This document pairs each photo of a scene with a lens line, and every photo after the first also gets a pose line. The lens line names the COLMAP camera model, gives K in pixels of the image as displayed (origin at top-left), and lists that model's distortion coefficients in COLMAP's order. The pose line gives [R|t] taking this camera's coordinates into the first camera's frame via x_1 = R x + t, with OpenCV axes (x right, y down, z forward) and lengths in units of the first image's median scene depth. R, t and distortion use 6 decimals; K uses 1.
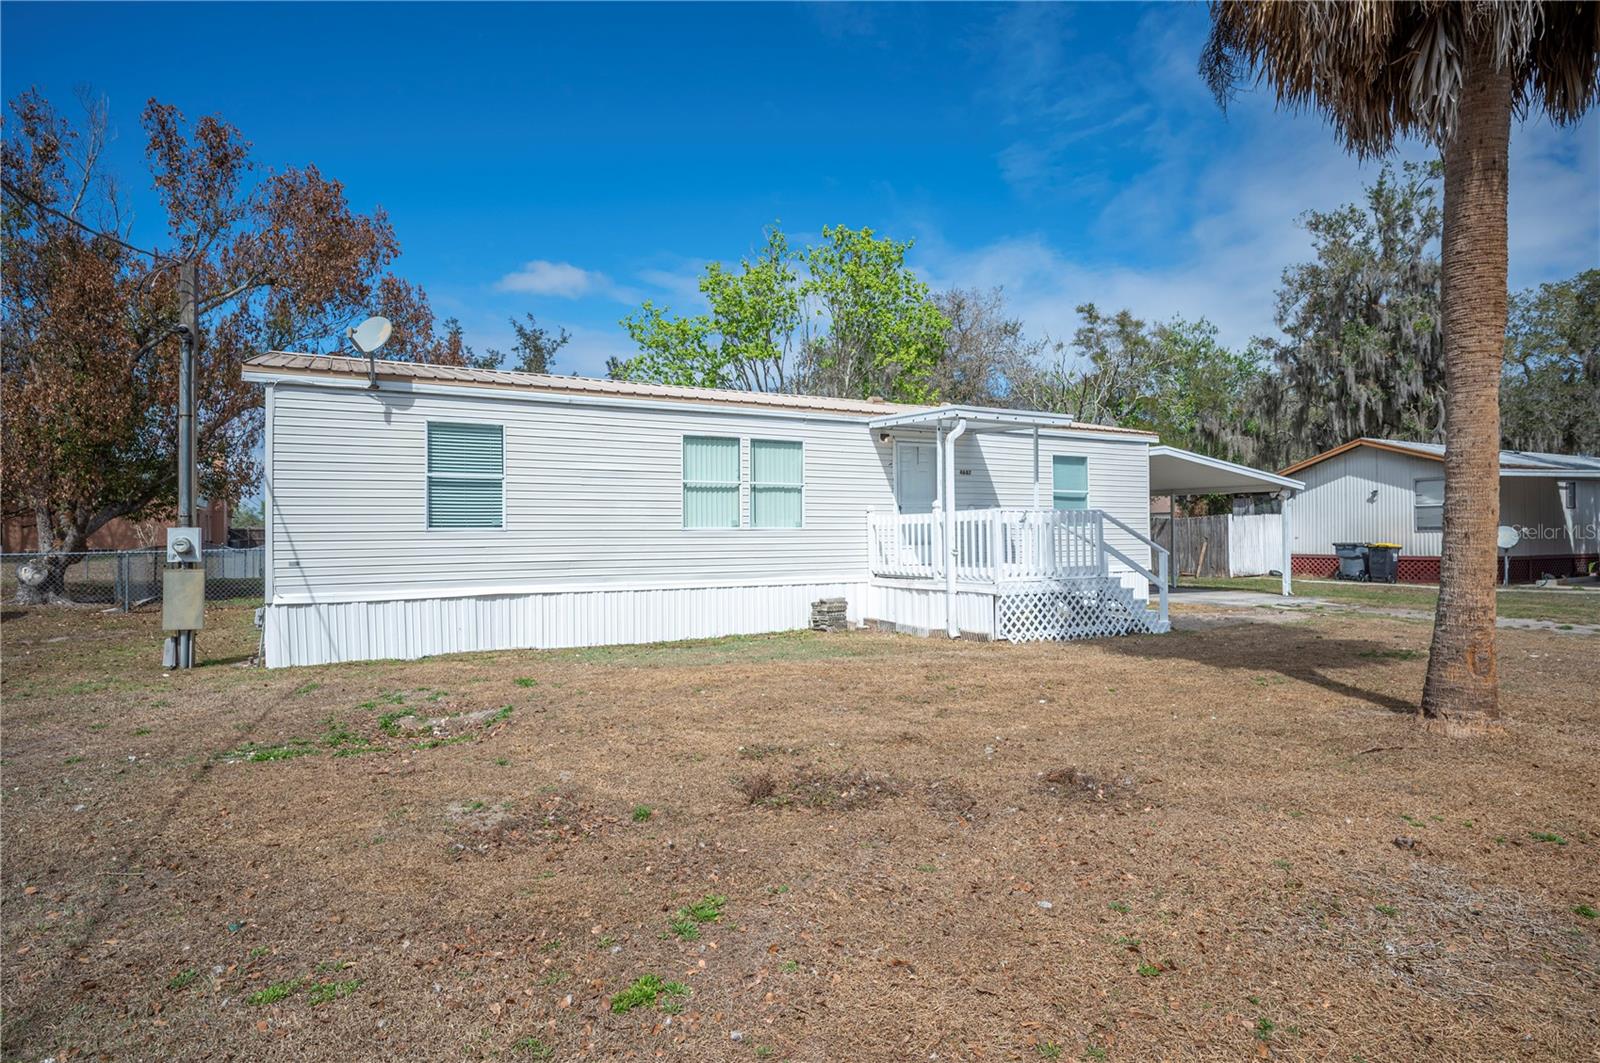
lens RADIAL K [[856.6, 0, 805.2], [0, 856.6, 514.7], [0, 0, 1]] dist [-0.003205, 0.000011]
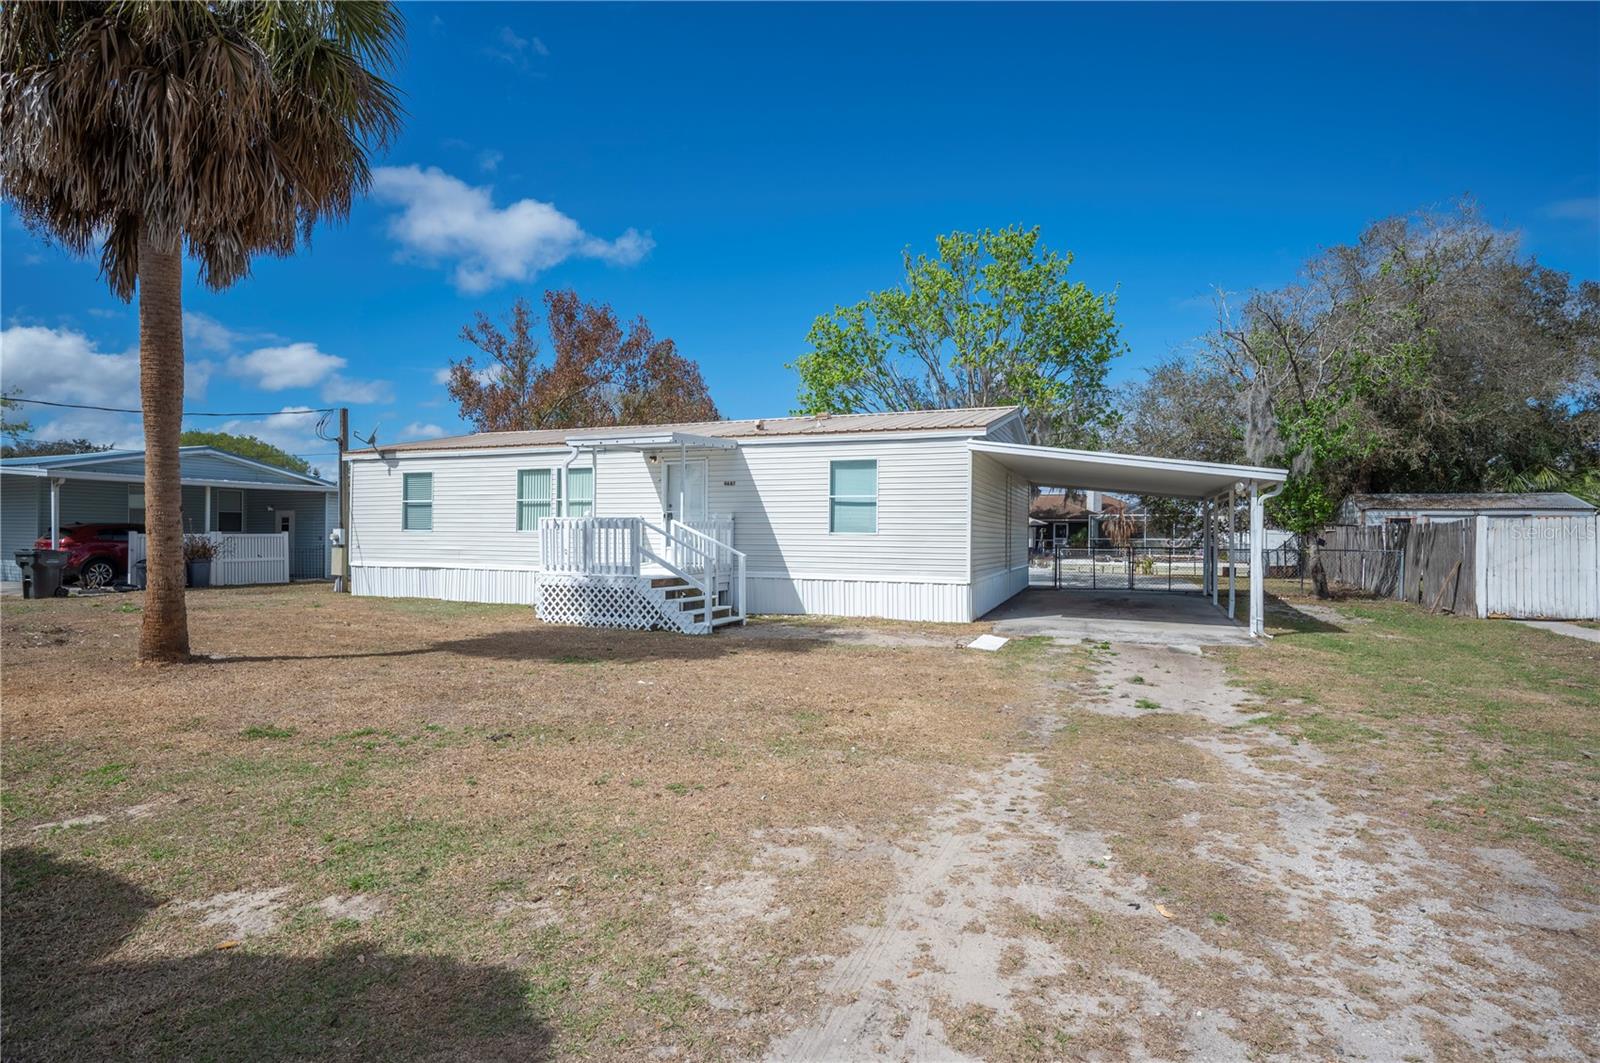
lens RADIAL K [[815.0, 0, 800.0], [0, 815.0, 531.5], [0, 0, 1]] dist [-0.000692, -0.000504]
pose [[0.625833, 0.007854, -0.779918, 1.322861], [0.005453, 0.999881, 0.014445, -0.001616], [0.779938, -0.013293, 0.625715, 0.493716]]
